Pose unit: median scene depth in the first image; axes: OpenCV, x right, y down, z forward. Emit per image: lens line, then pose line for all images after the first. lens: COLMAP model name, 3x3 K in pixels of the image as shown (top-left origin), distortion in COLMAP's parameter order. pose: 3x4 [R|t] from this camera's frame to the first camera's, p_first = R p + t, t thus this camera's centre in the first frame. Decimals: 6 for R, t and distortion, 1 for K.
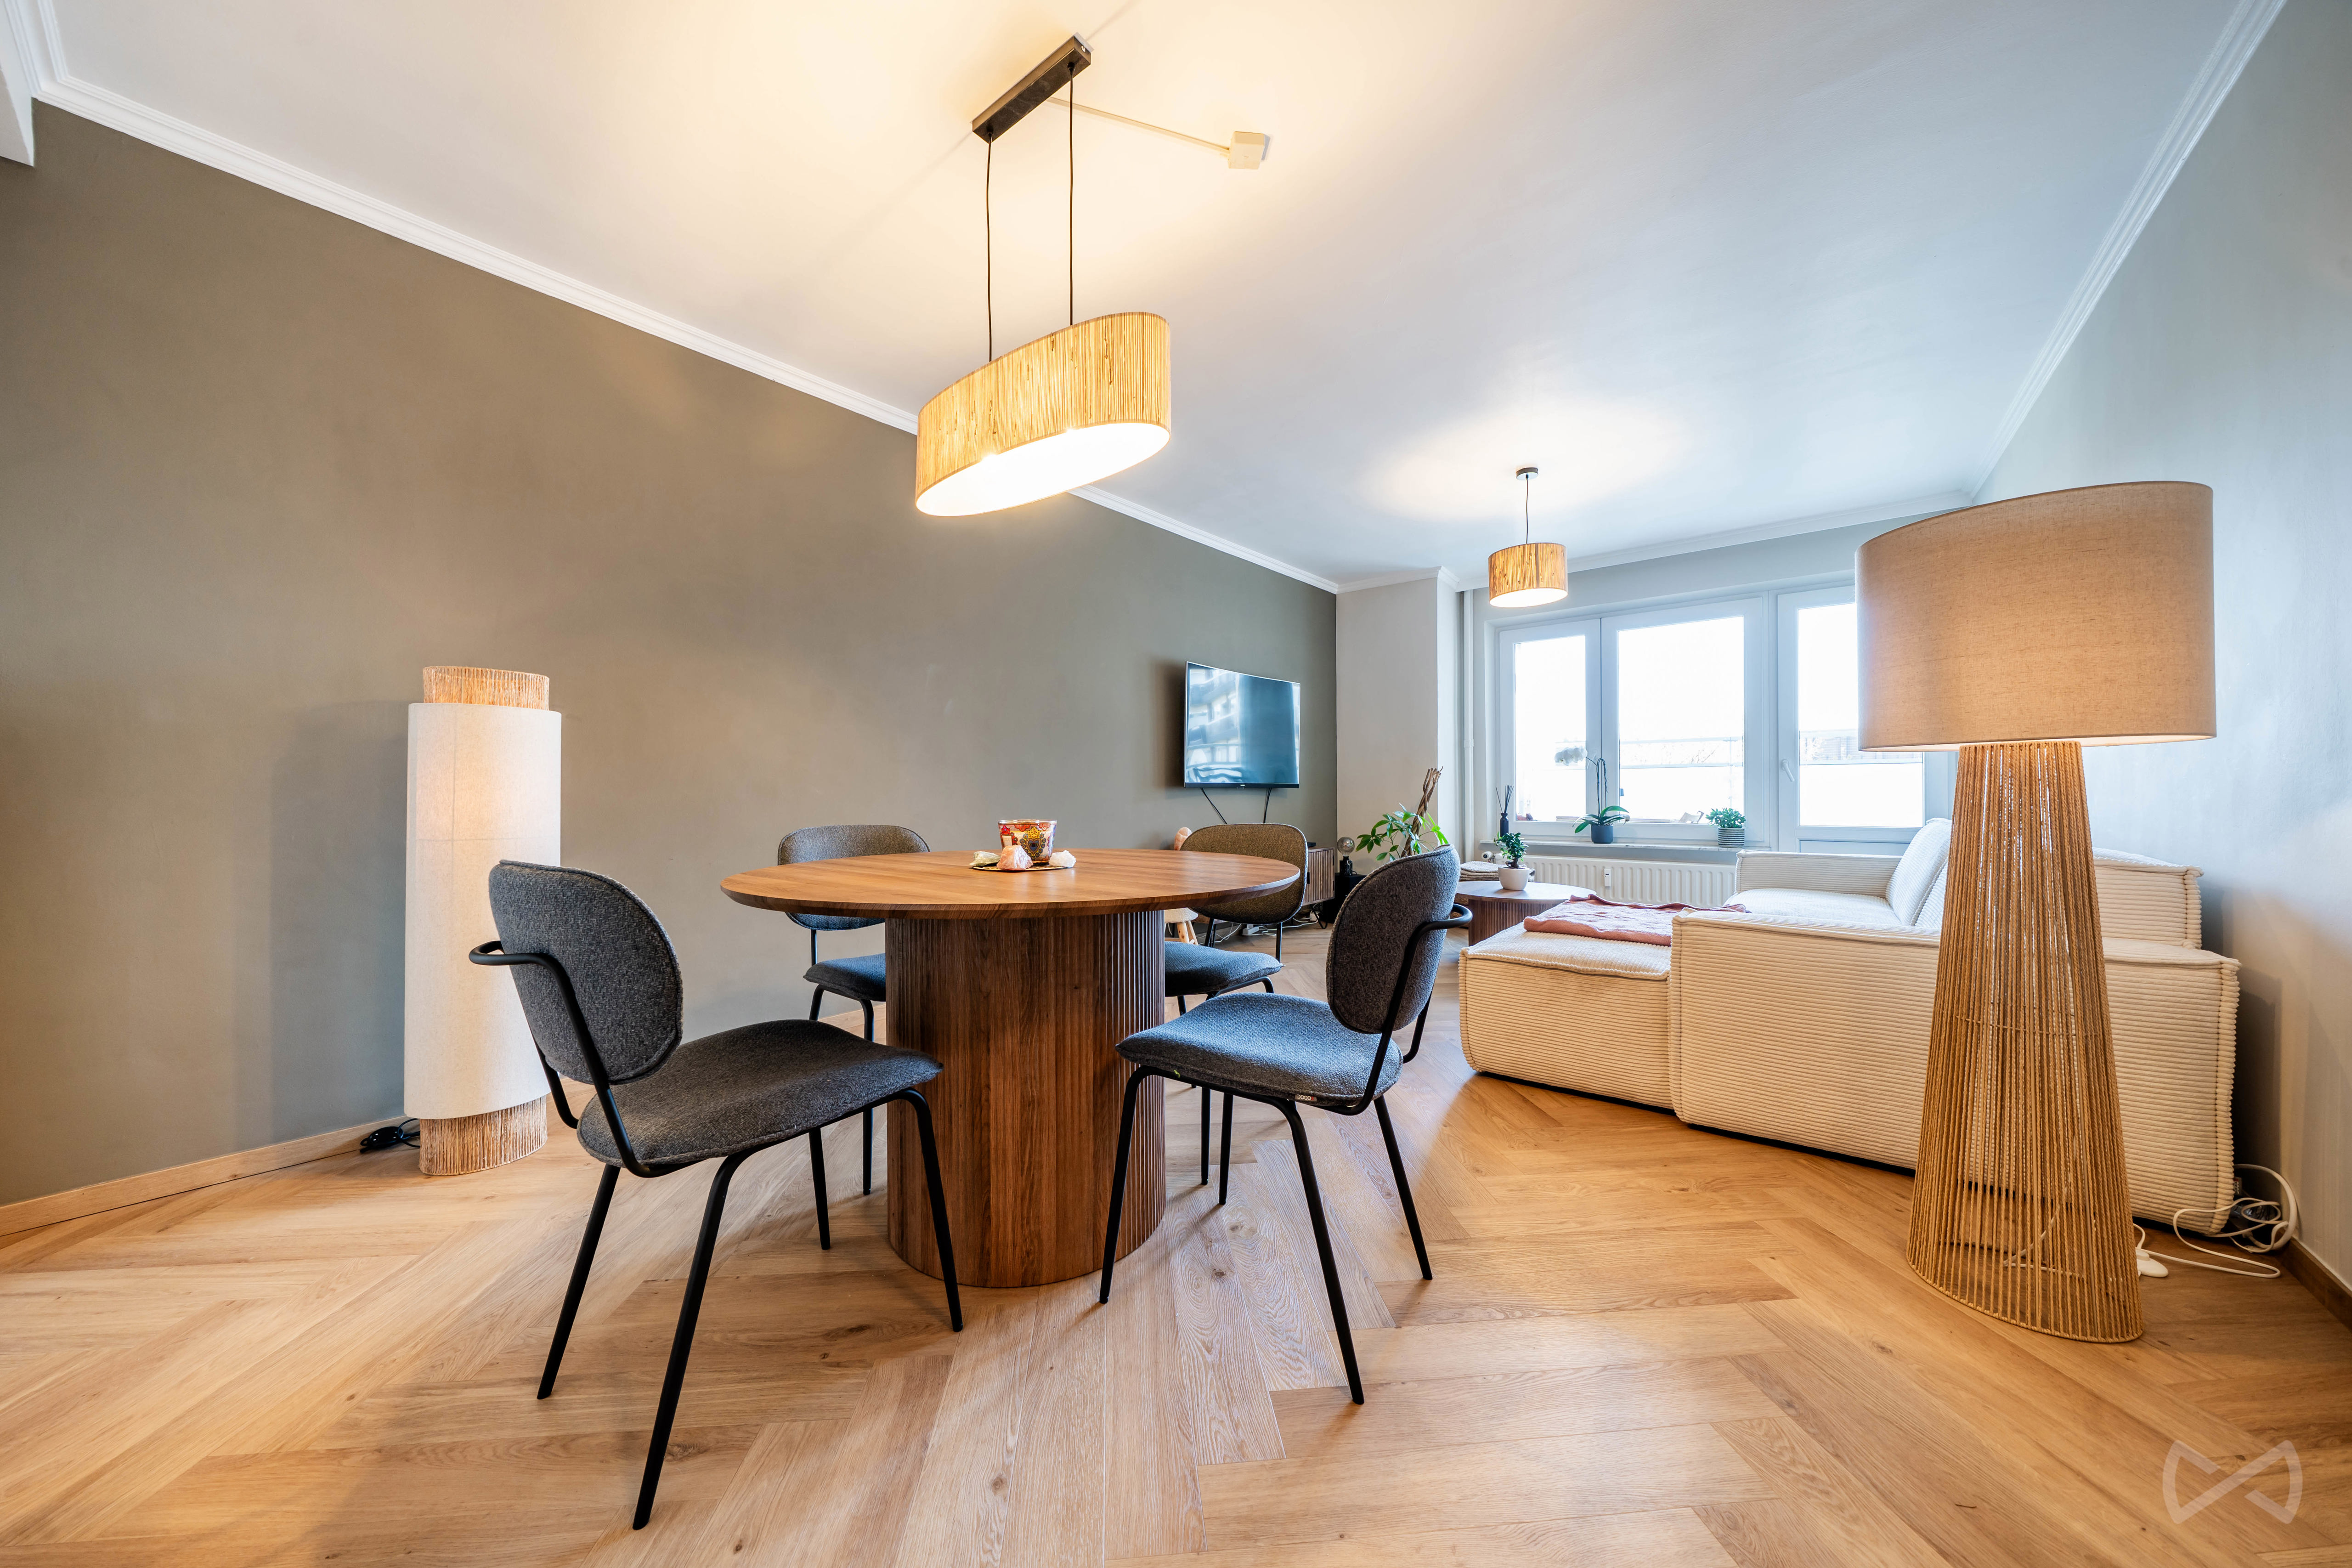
lens RADIAL K [[786.7, 0, 1183.8], [0, 786.7, 792.9], [0, 0, 1]] dist [-0.000422, -0.000004]
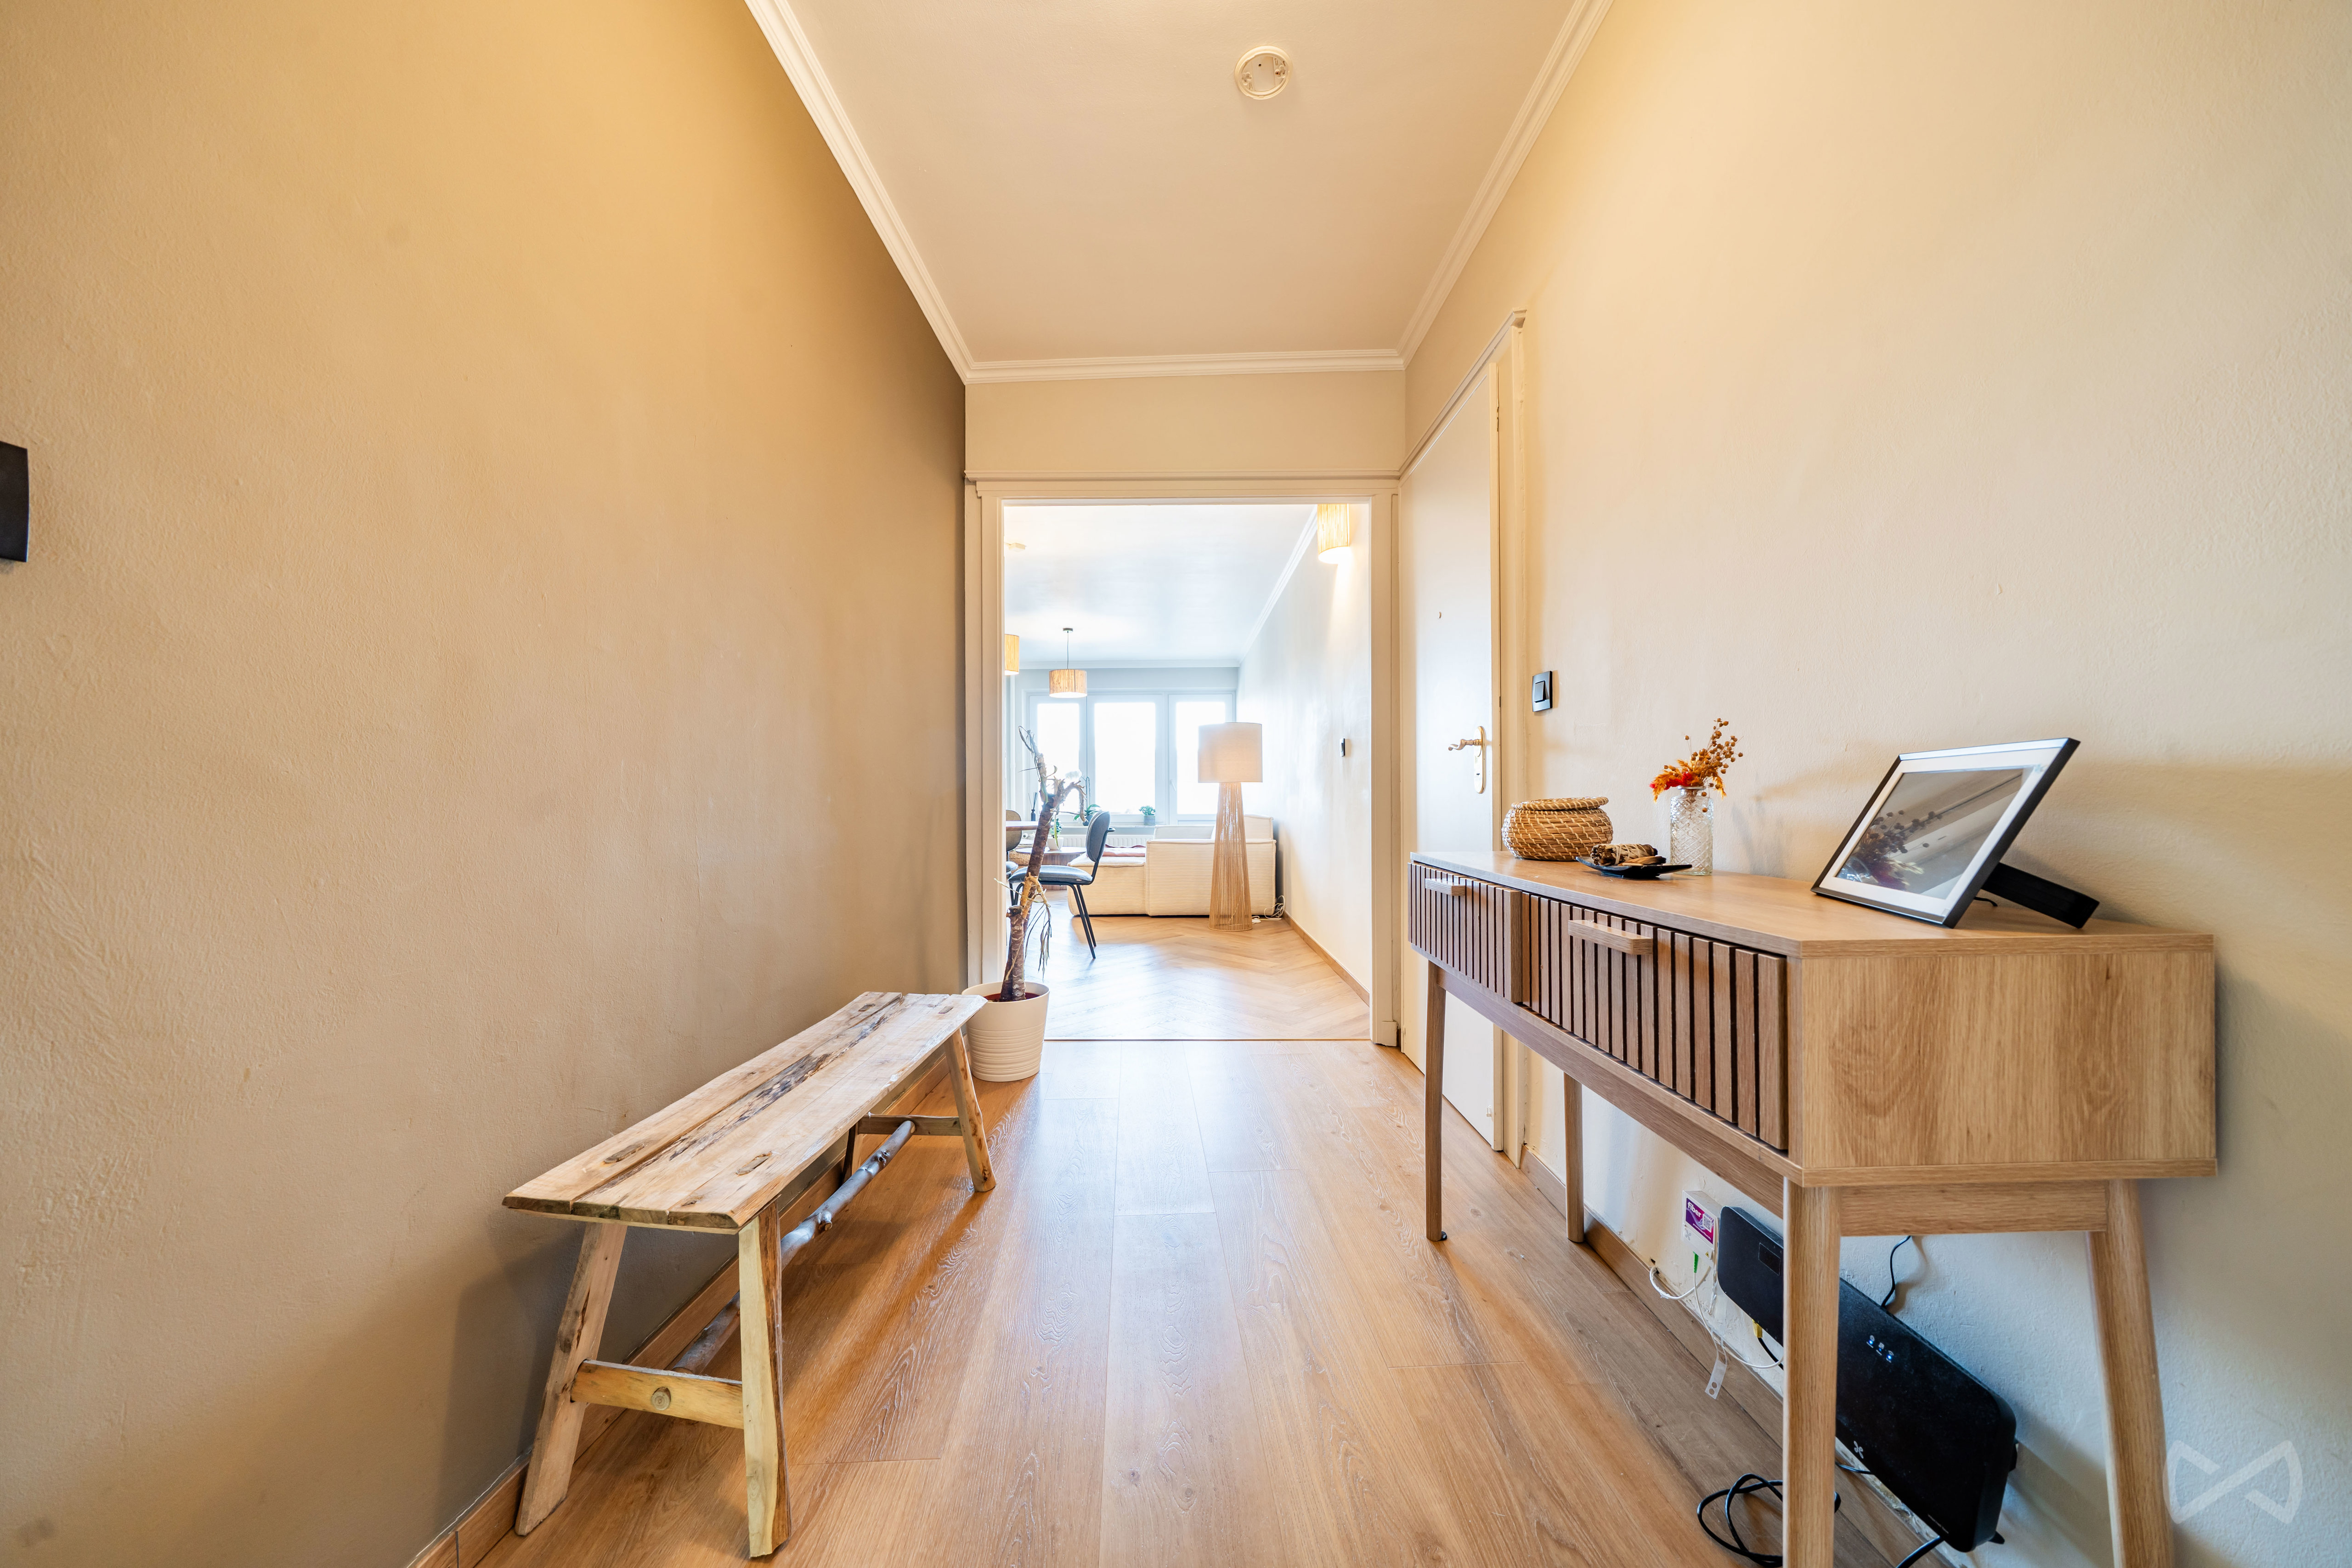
lens RADIAL K [[786.7, 0, 1183.8], [0, 786.7, 792.9], [0, 0, 1]] dist [-0.000422, -0.000004]
pose [[0.777671, 0.000081, 0.628671, -0.430599], [0.001939, 0.999995, -0.002528, -0.002626], [-0.628668, 0.003185, 0.777667, -0.522325]]
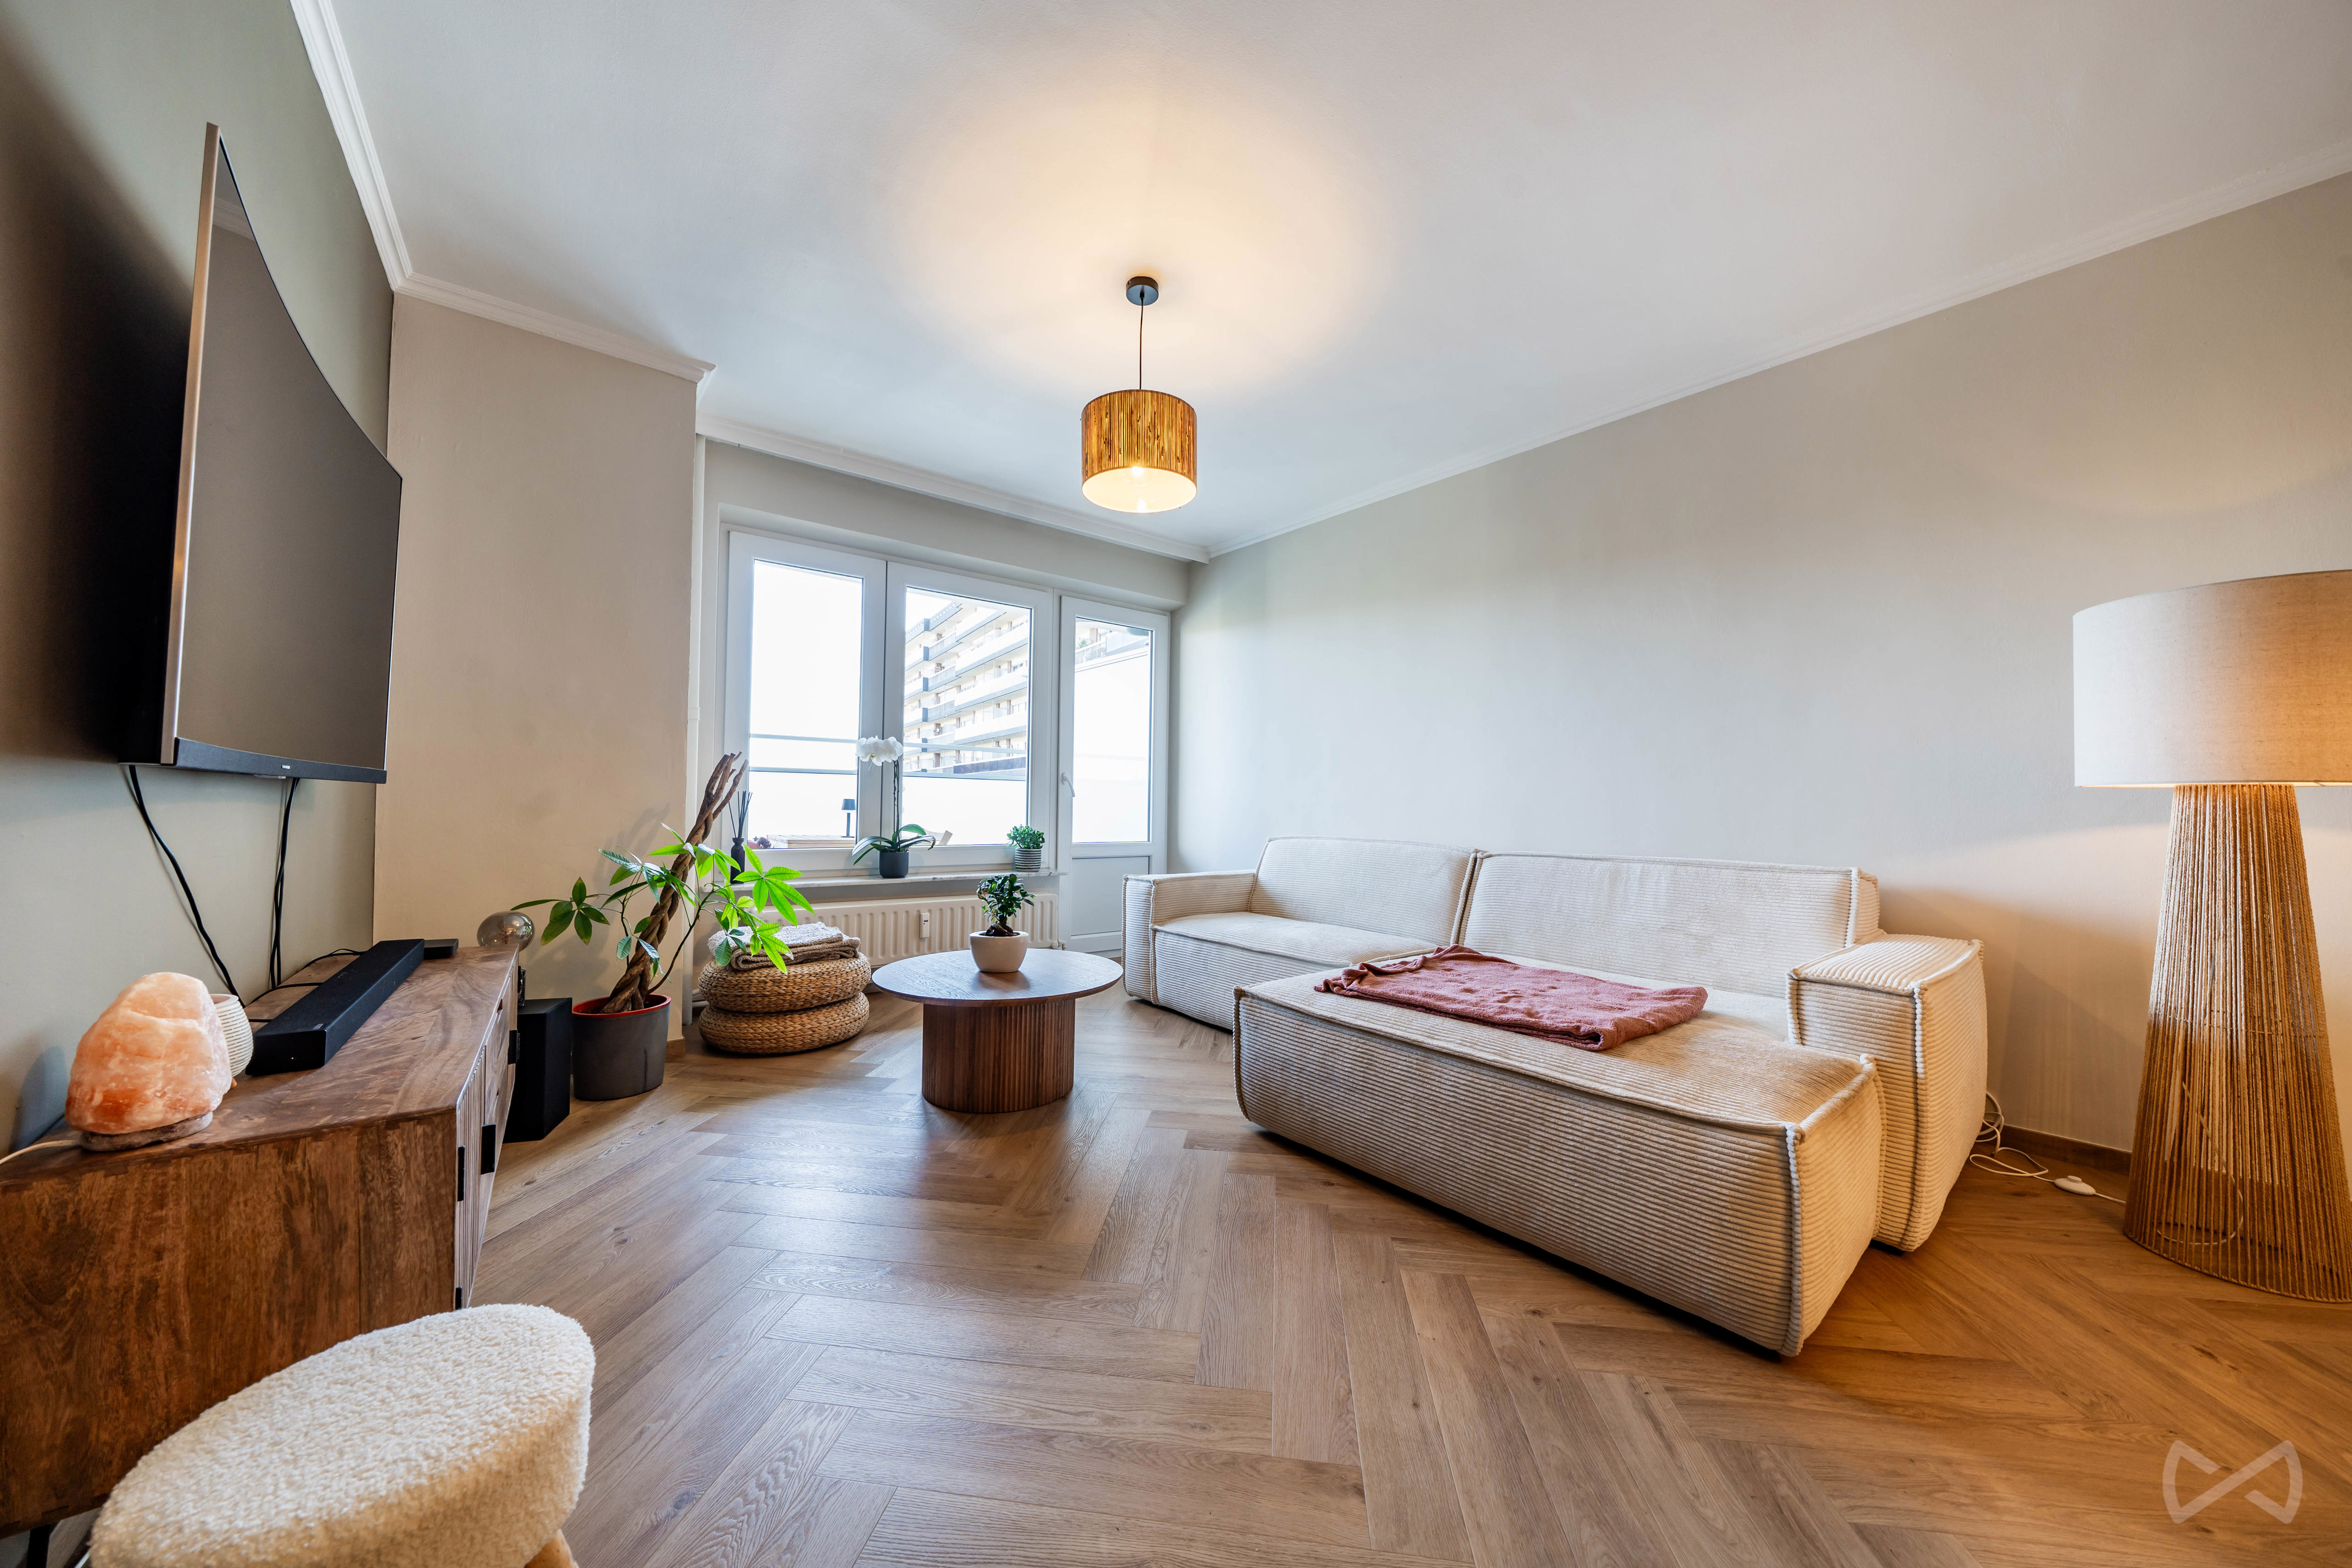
lens RADIAL K [[786.7, 0, 1183.8], [0, 786.7, 792.9], [0, 0, 1]] dist [-0.000422, -0.000004]
pose [[0.216070, 0.026852, 0.976008, -0.115448], [-0.015885, 0.999586, -0.023984, 0.001009], [-0.976249, -0.010322, 0.216407, 0.640313]]
